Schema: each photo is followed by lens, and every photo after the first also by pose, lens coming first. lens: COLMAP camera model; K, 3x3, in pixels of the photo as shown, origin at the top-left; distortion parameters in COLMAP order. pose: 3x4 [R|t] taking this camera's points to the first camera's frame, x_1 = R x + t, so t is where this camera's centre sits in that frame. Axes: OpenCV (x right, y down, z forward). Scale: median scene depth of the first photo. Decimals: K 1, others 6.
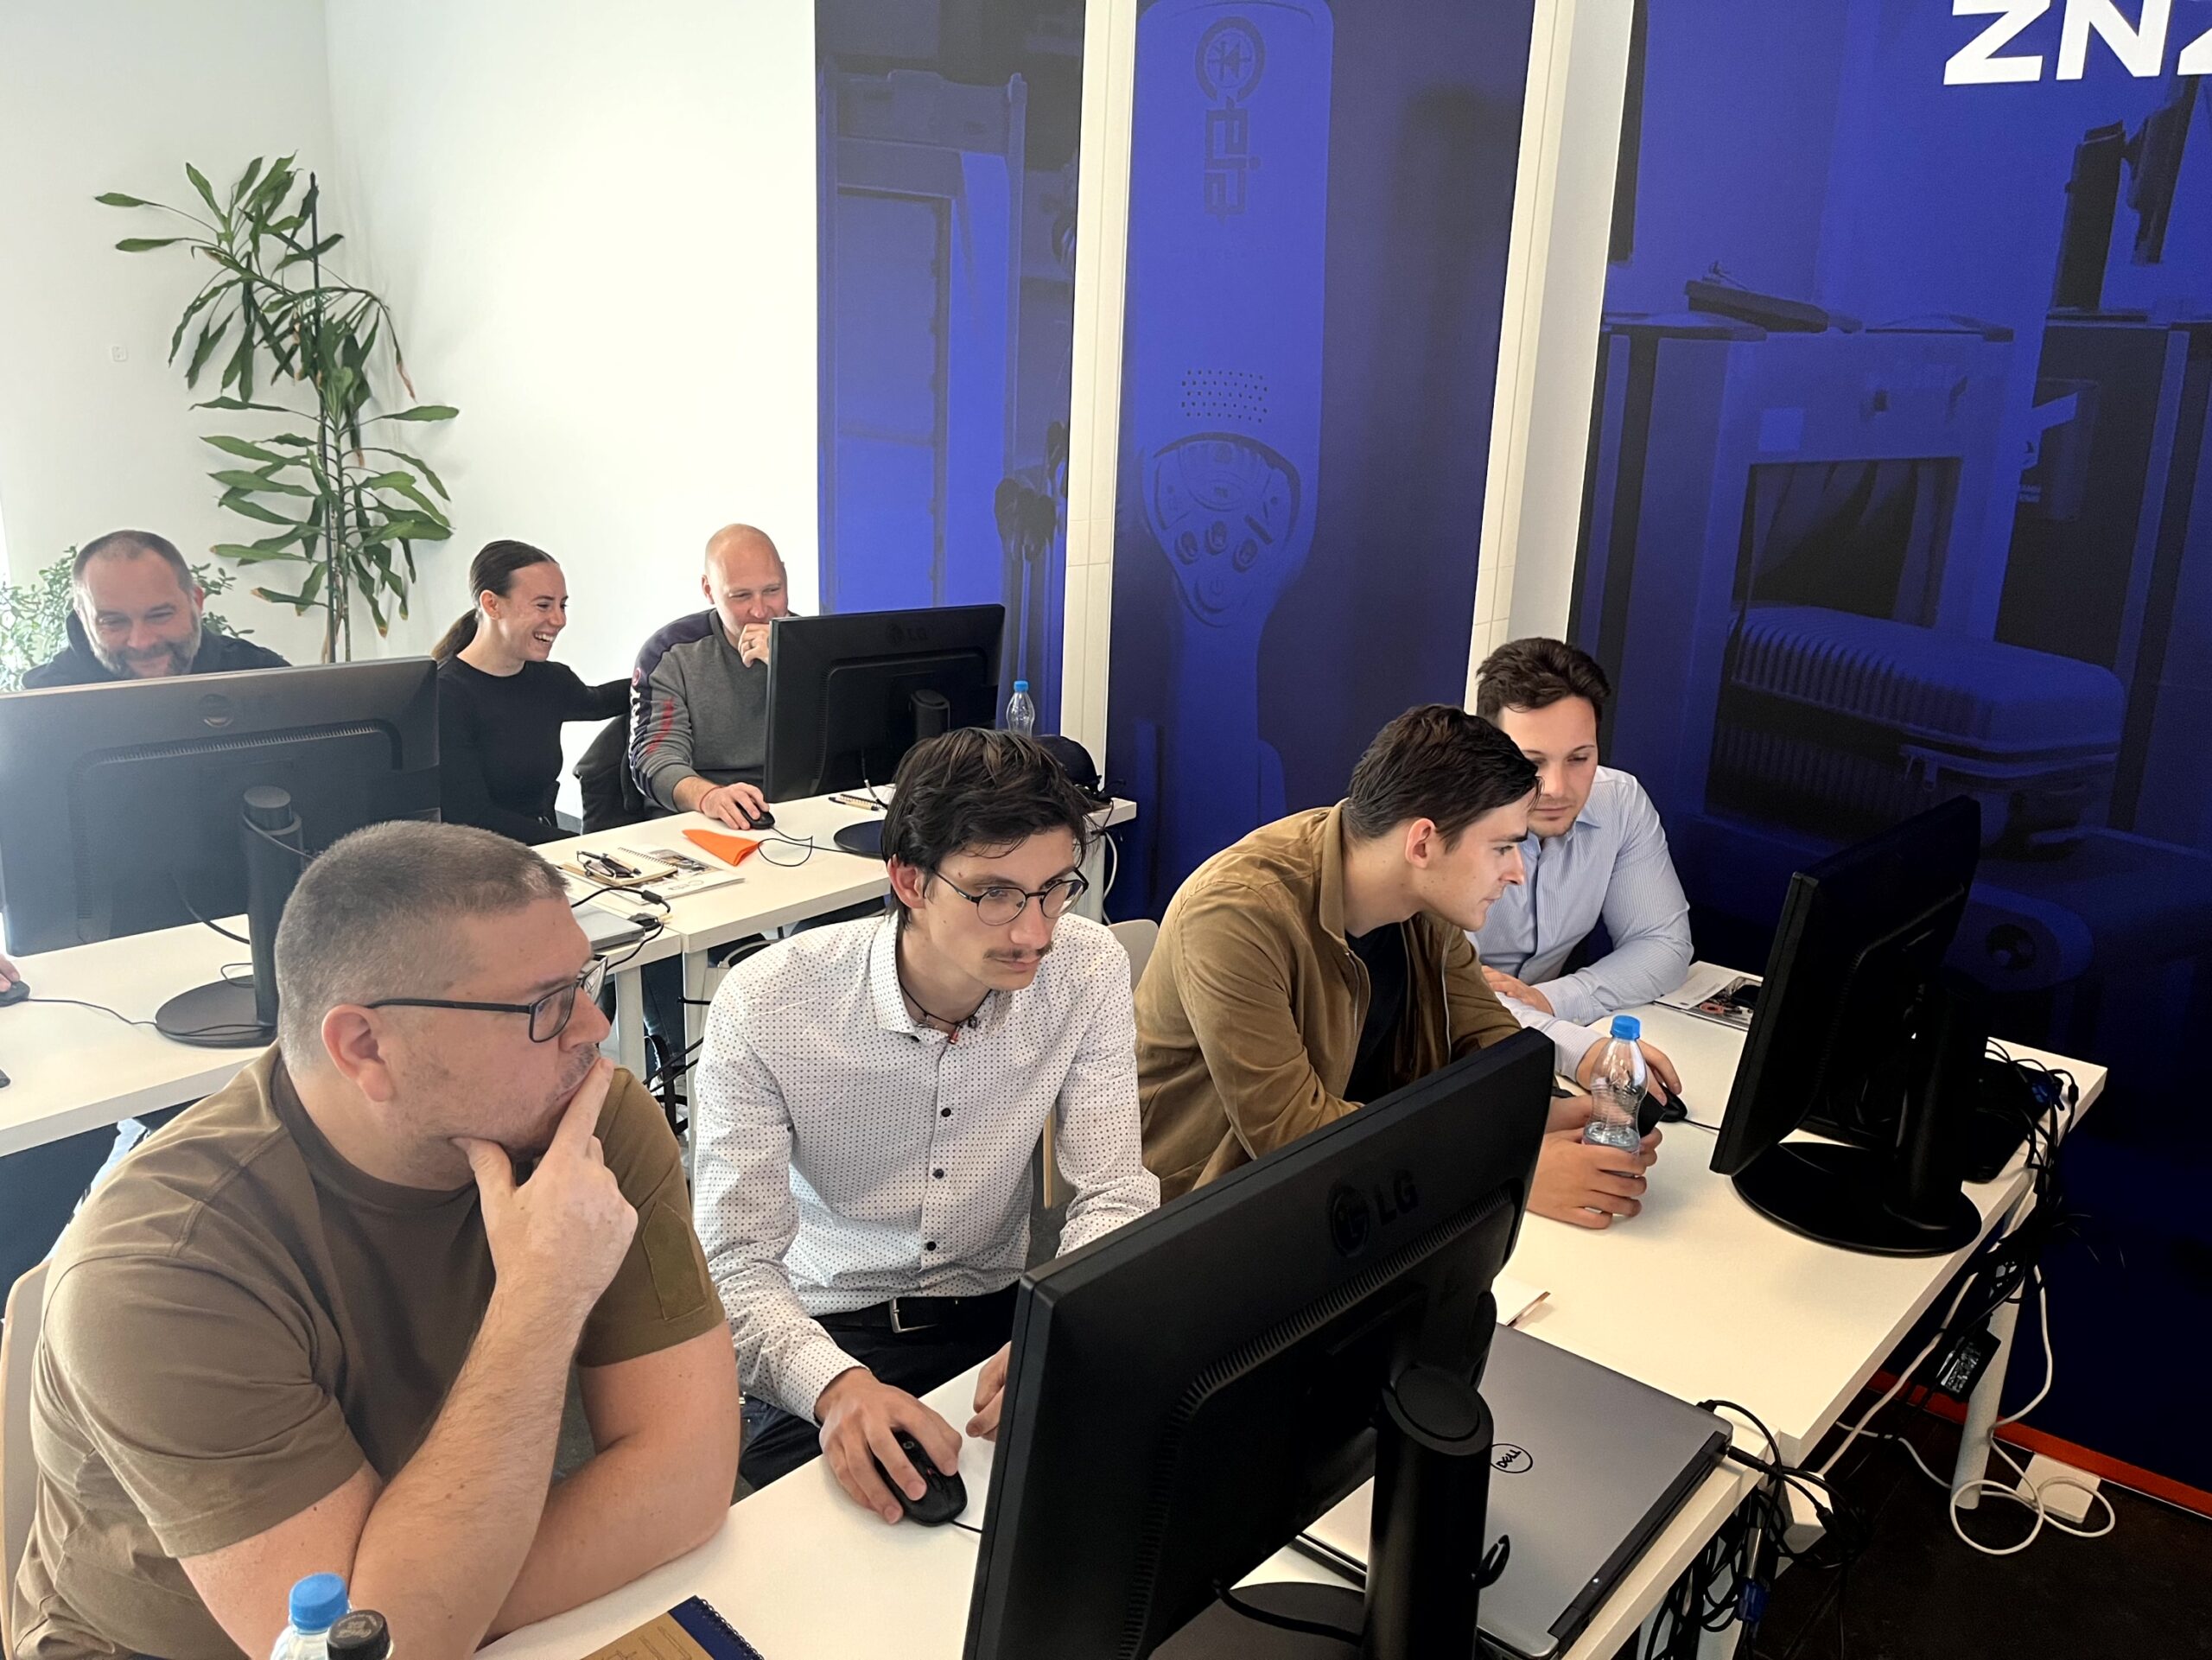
lens RADIAL K [[1661.7, 0, 1120.9], [0, 1661.7, 864.4], [0, 0, 1]] dist [0.009217, -0.047140]
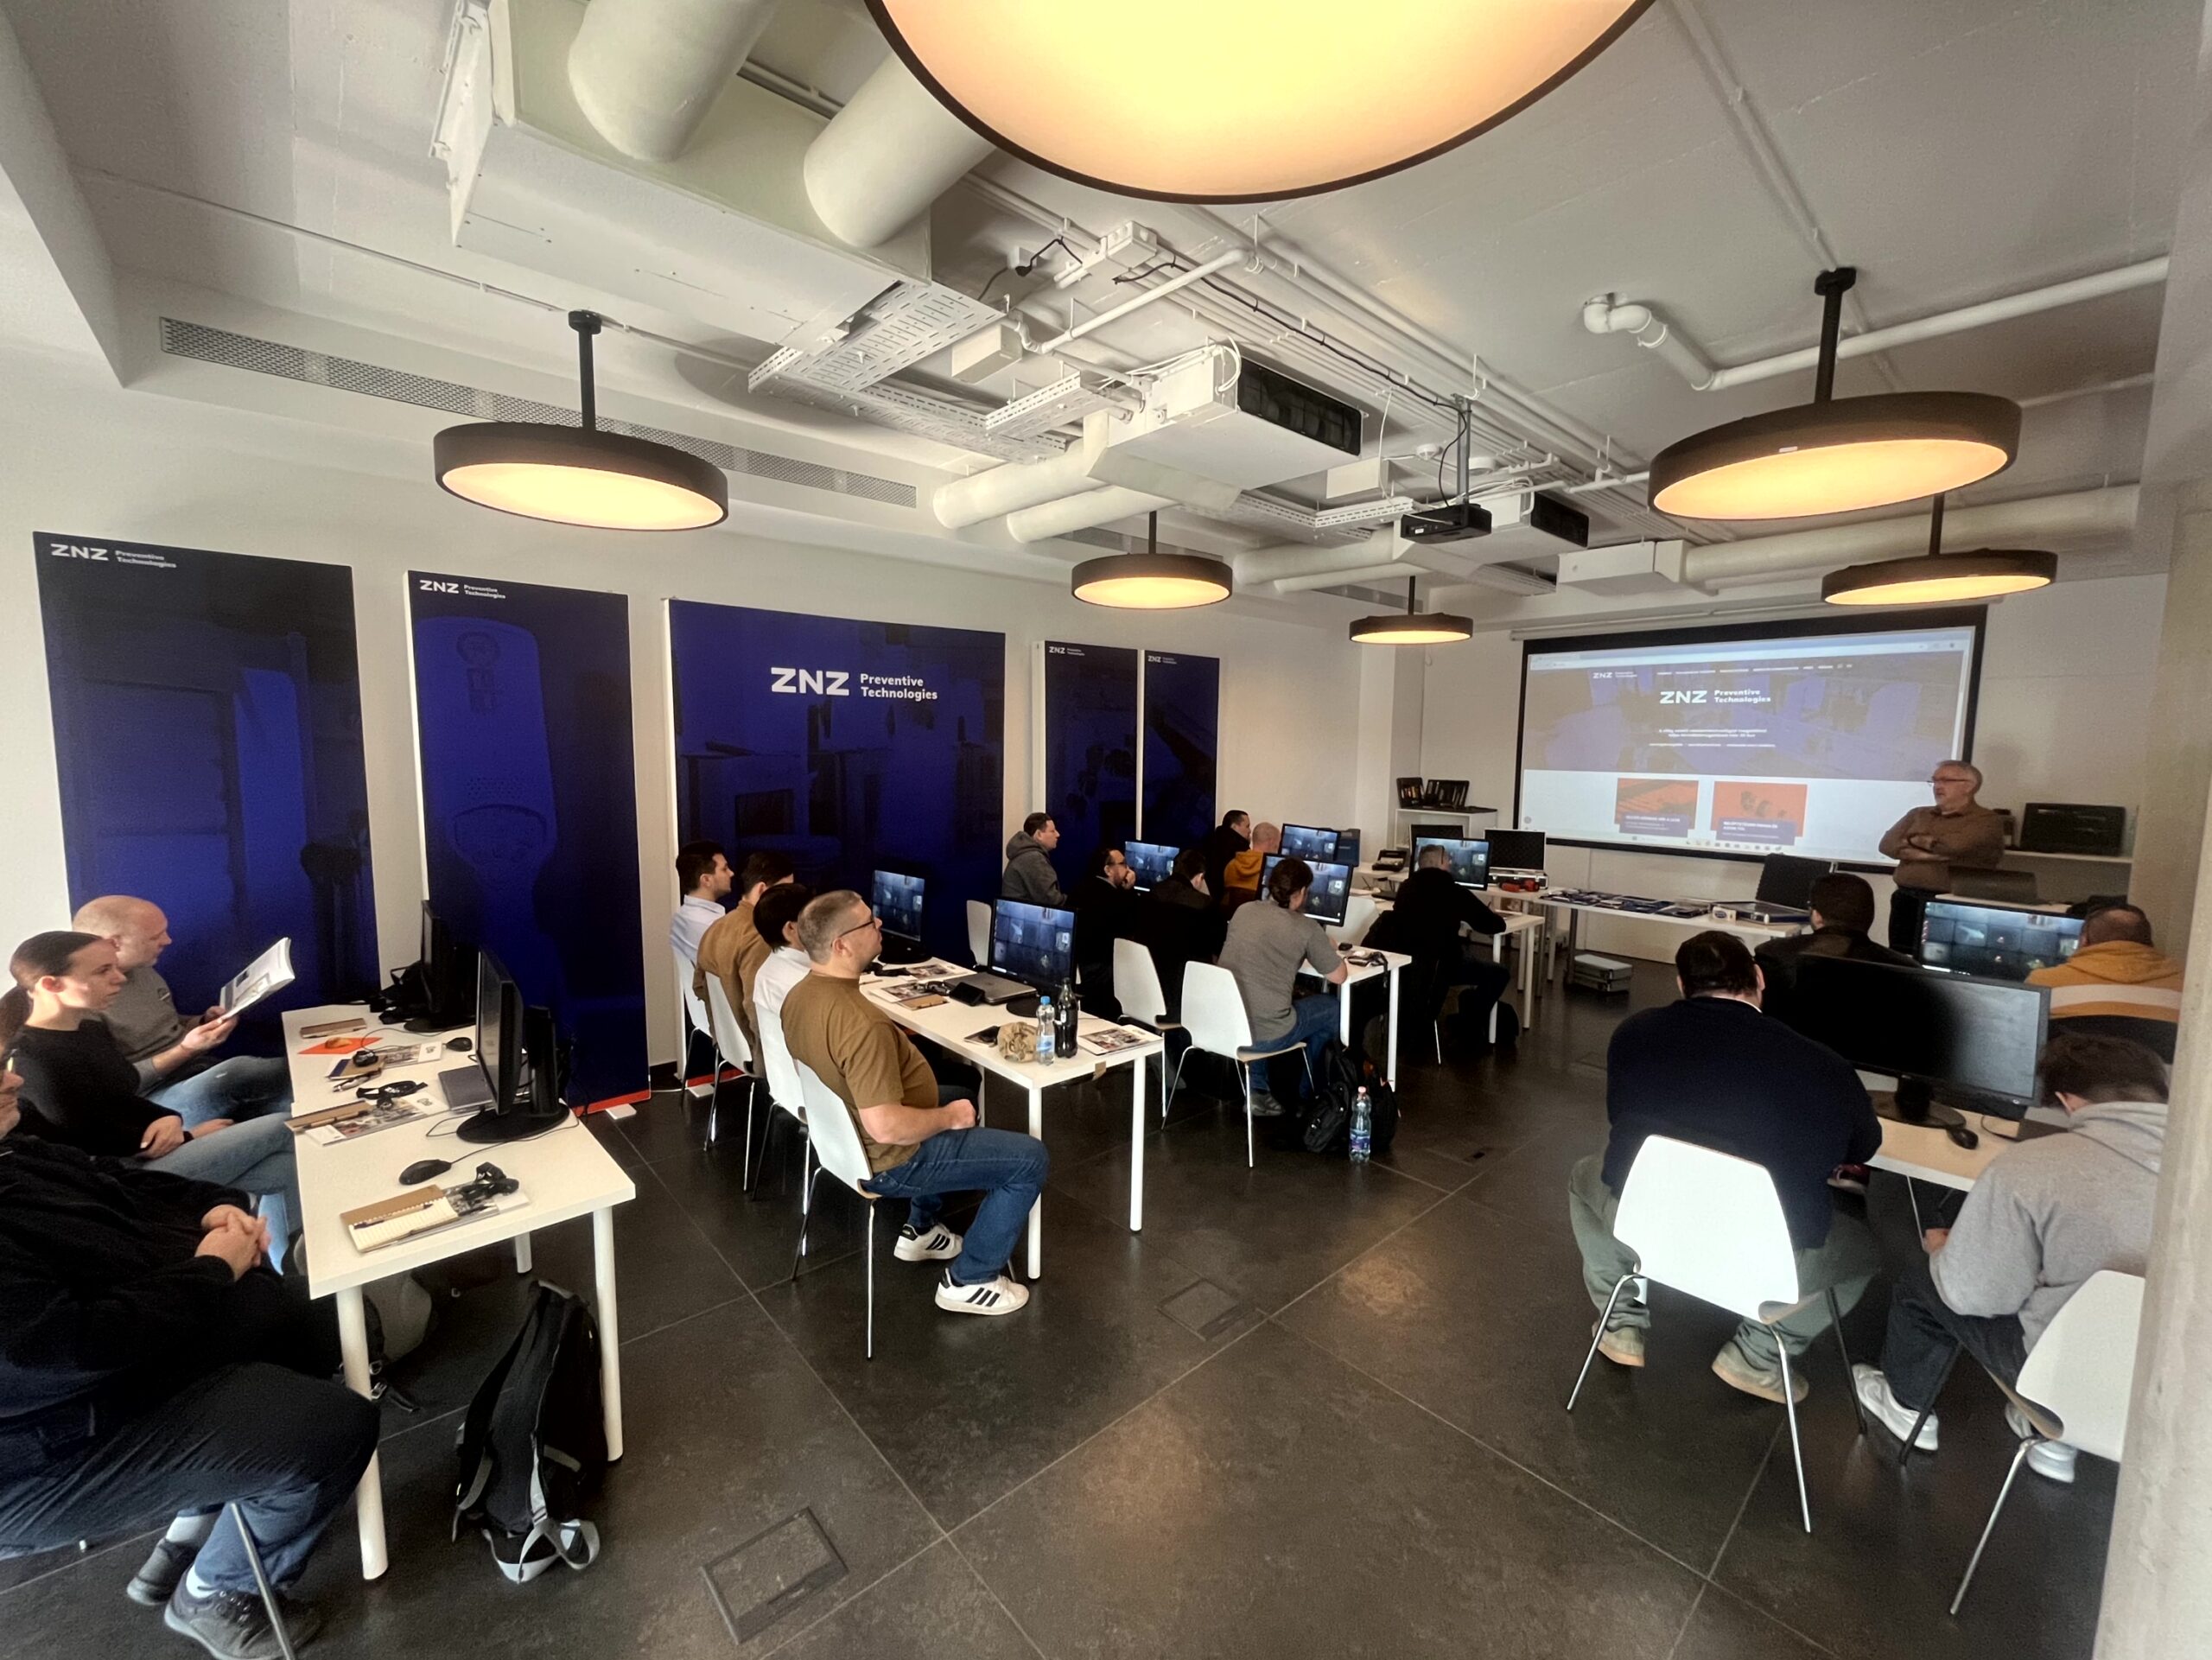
lens RADIAL K [[884.4, 0, 1106.0], [0, 884.4, 830.0], [0, 0, 1]] dist [0.000595, -0.000043]
pose [[0.112982, -0.130307, 0.985015, -1.411751], [0.278741, 0.955710, 0.094458, -0.154916], [-0.953697, 0.263892, 0.144300, 0.084989]]
